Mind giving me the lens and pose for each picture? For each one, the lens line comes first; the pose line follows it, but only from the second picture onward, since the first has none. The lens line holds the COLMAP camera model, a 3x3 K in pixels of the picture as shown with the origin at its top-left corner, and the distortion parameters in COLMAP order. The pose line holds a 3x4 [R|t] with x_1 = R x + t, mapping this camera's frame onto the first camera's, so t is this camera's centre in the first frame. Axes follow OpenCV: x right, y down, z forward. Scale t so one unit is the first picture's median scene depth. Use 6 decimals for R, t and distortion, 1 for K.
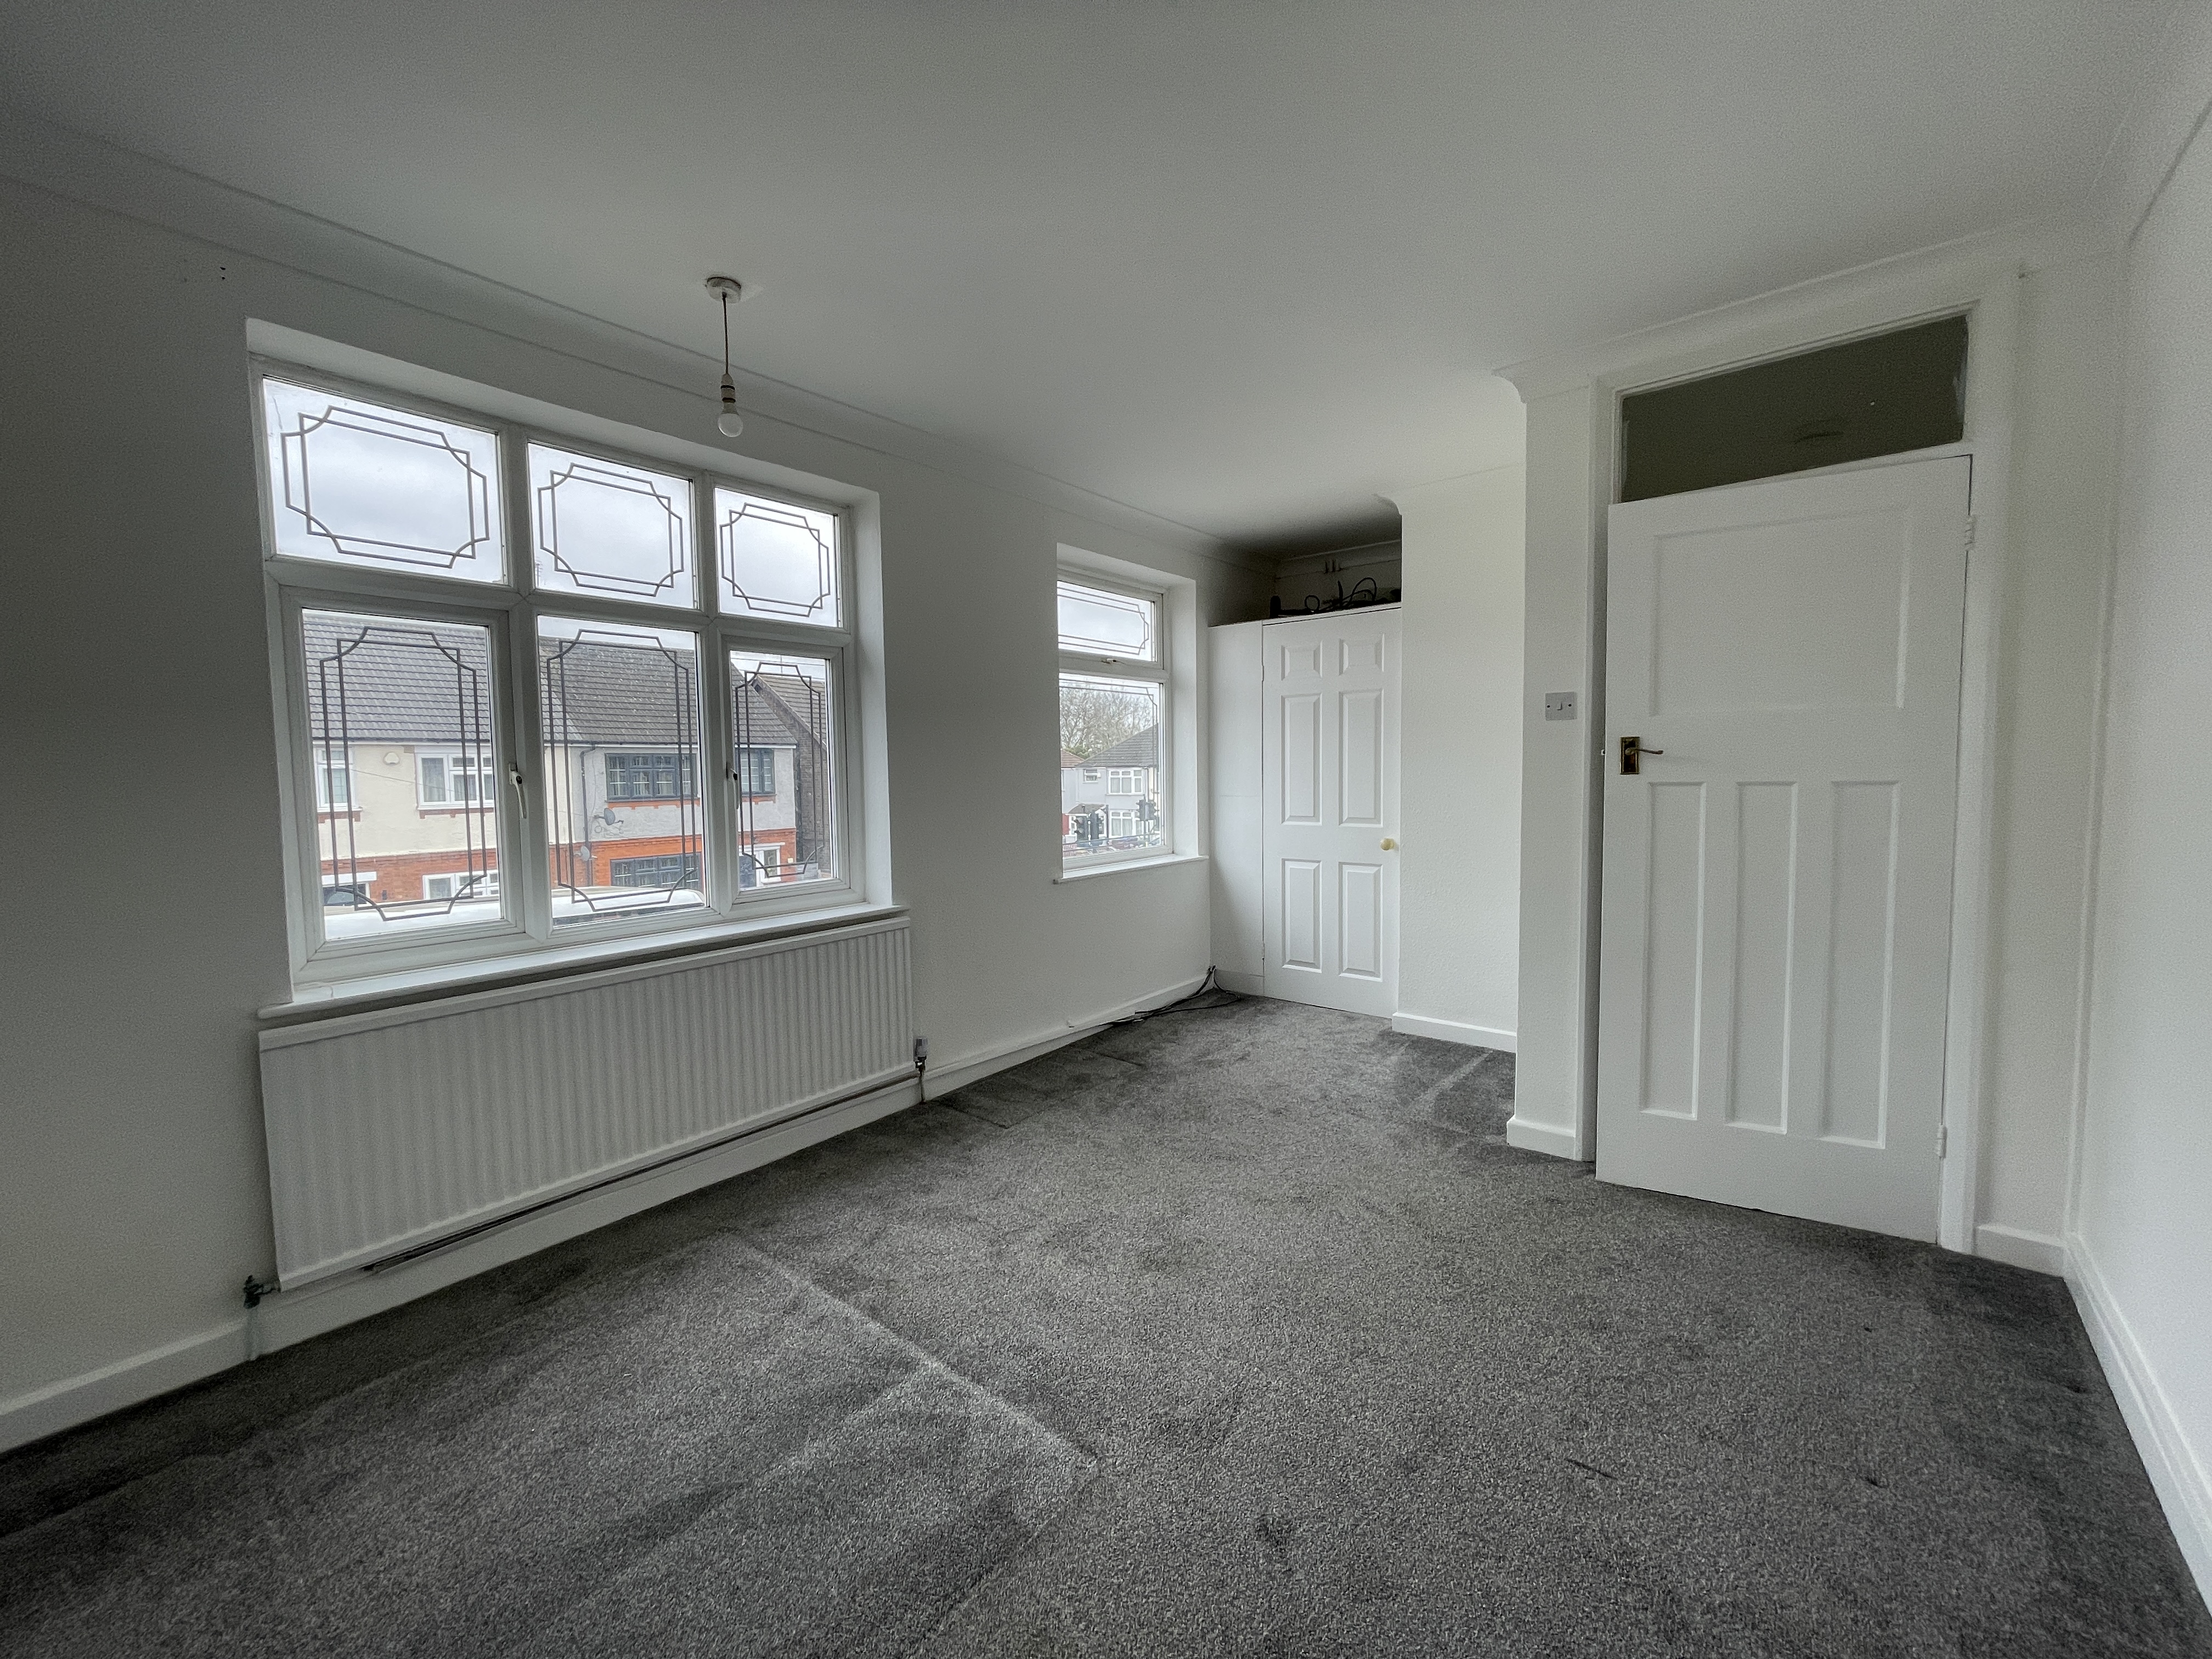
lens RADIAL K [[891.5, 0, 1097.6], [0, 891.5, 820.6], [0, 0, 1]] dist [-0.029583, 0.017725]
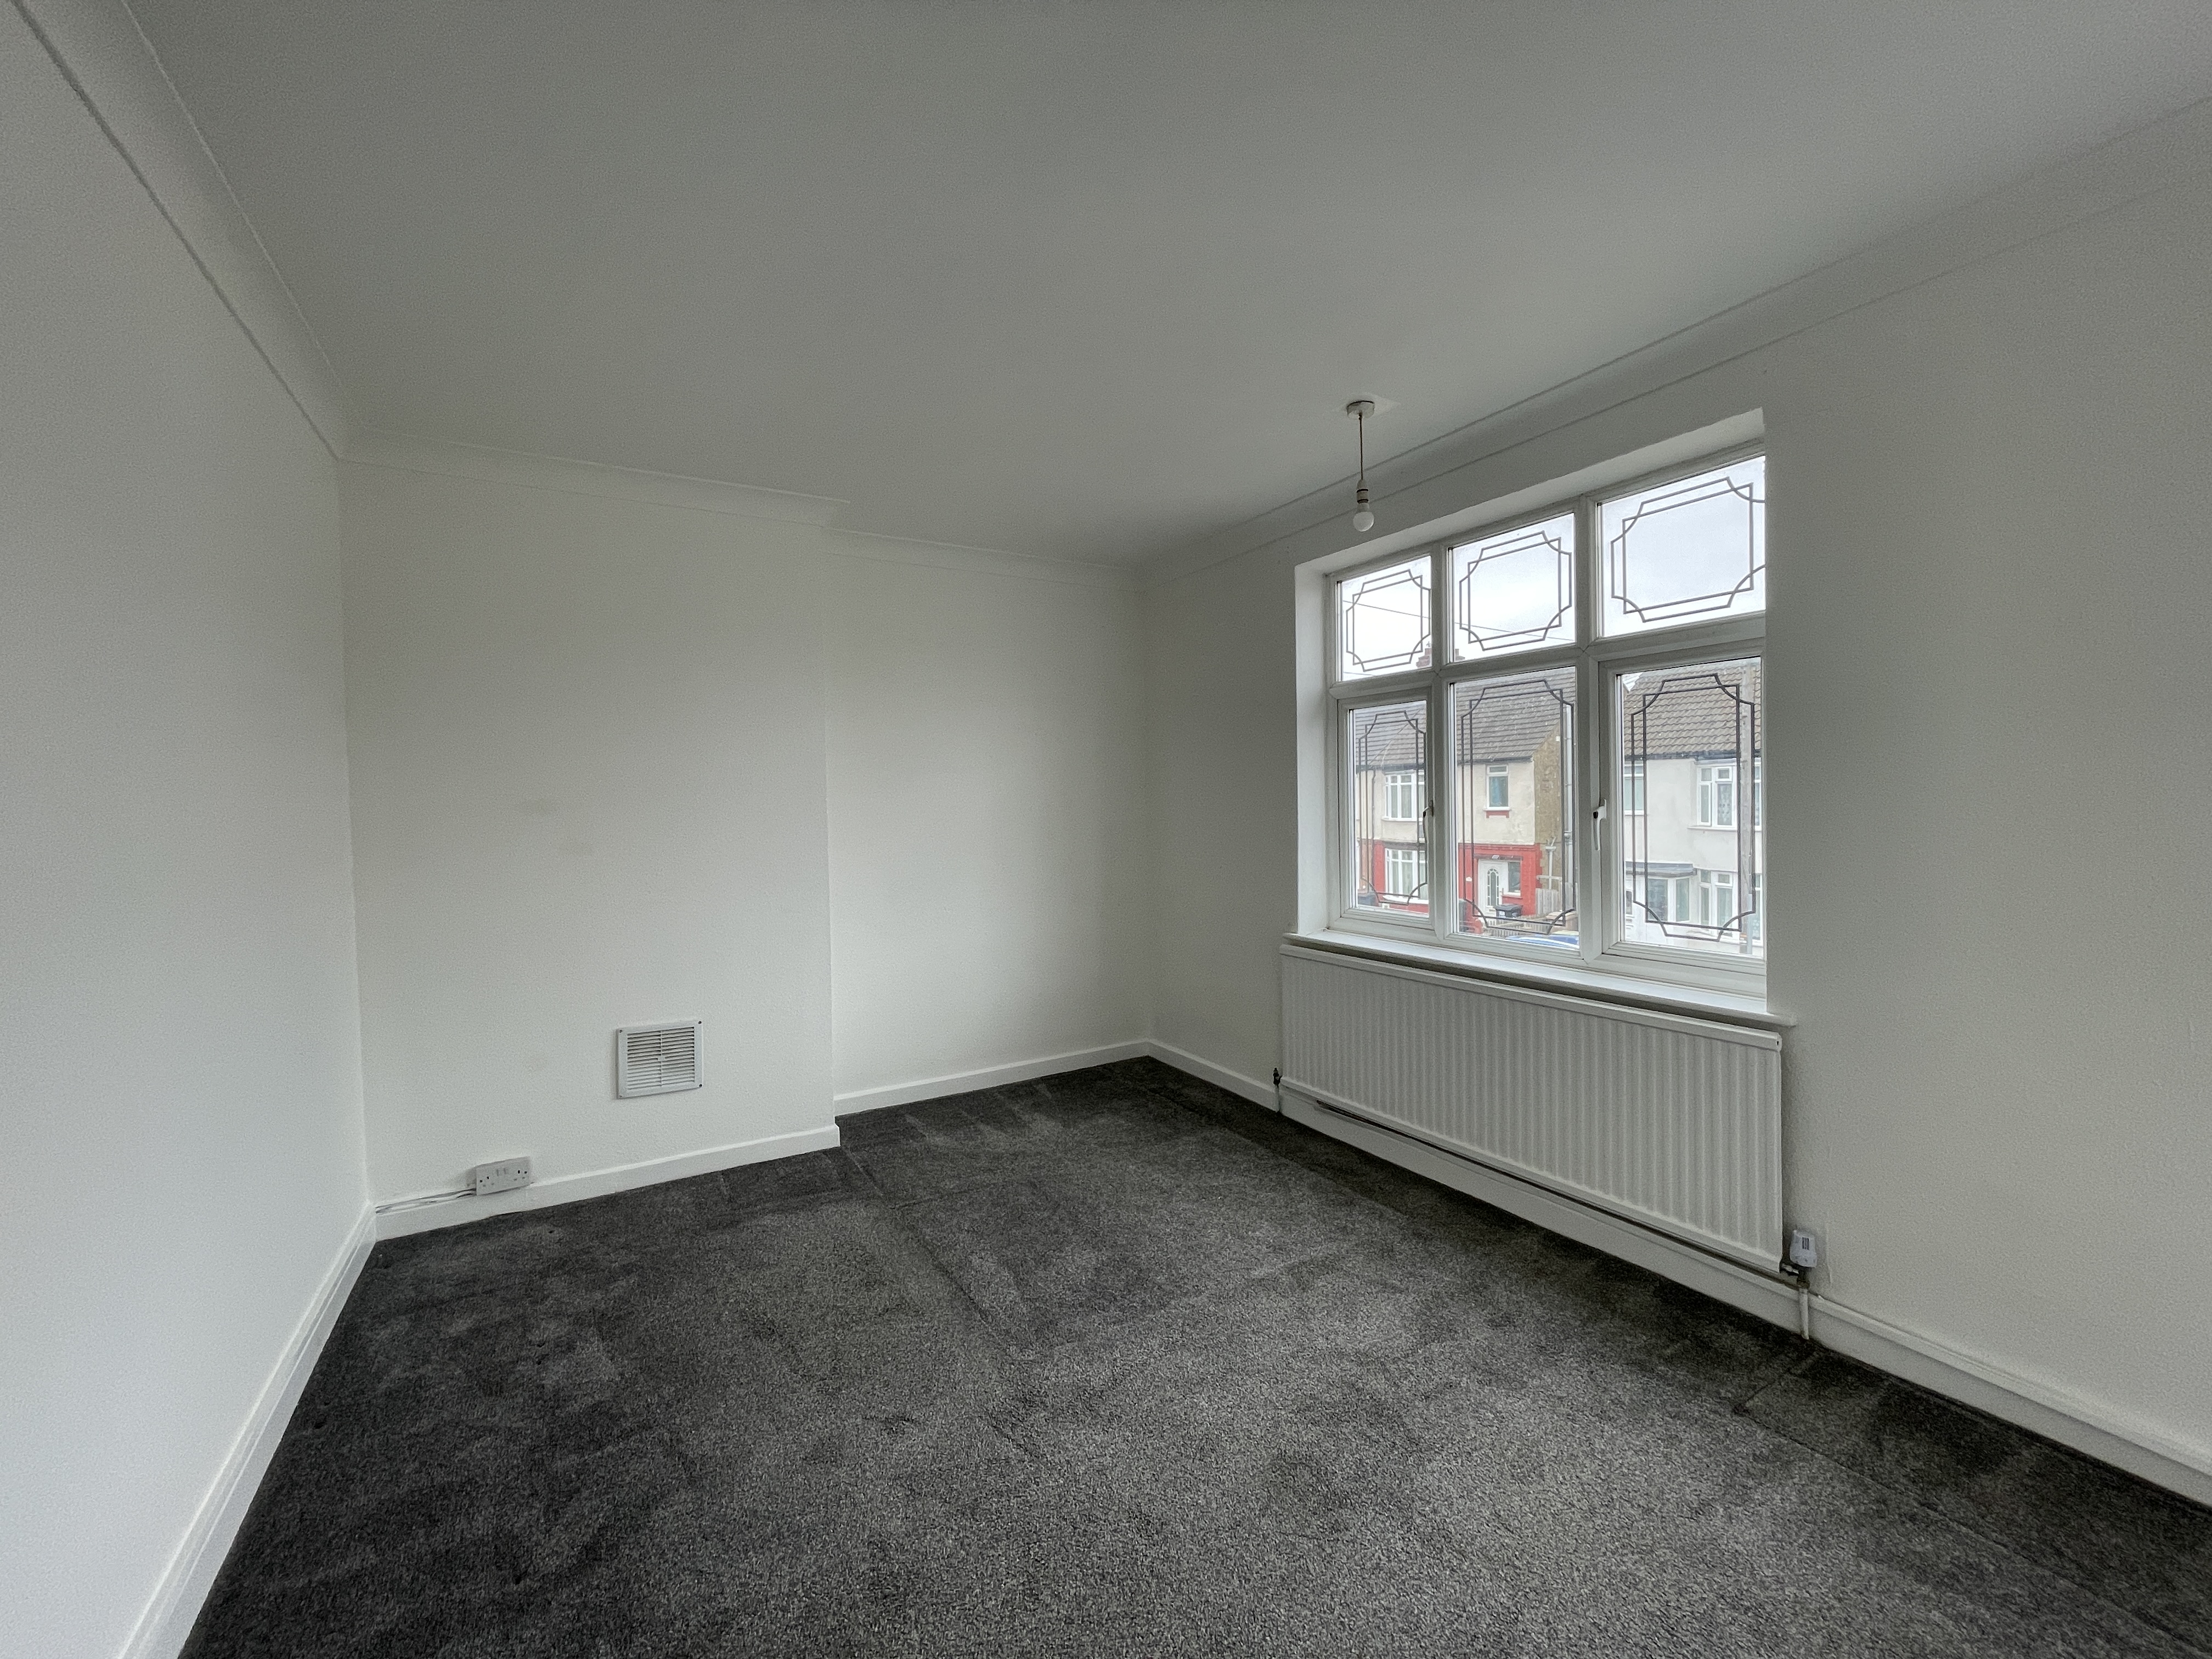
lens RADIAL K [[912.2, 0, 1106.0], [0, 912.2, 829.5], [0, 0, 1]] dist [-0.000377, -0.000061]
pose [[-0.364560, 0.038132, -0.930399, 0.719630], [-0.038505, 0.997689, 0.055977, -0.074003], [0.930384, 0.056232, -0.362249, 0.954838]]
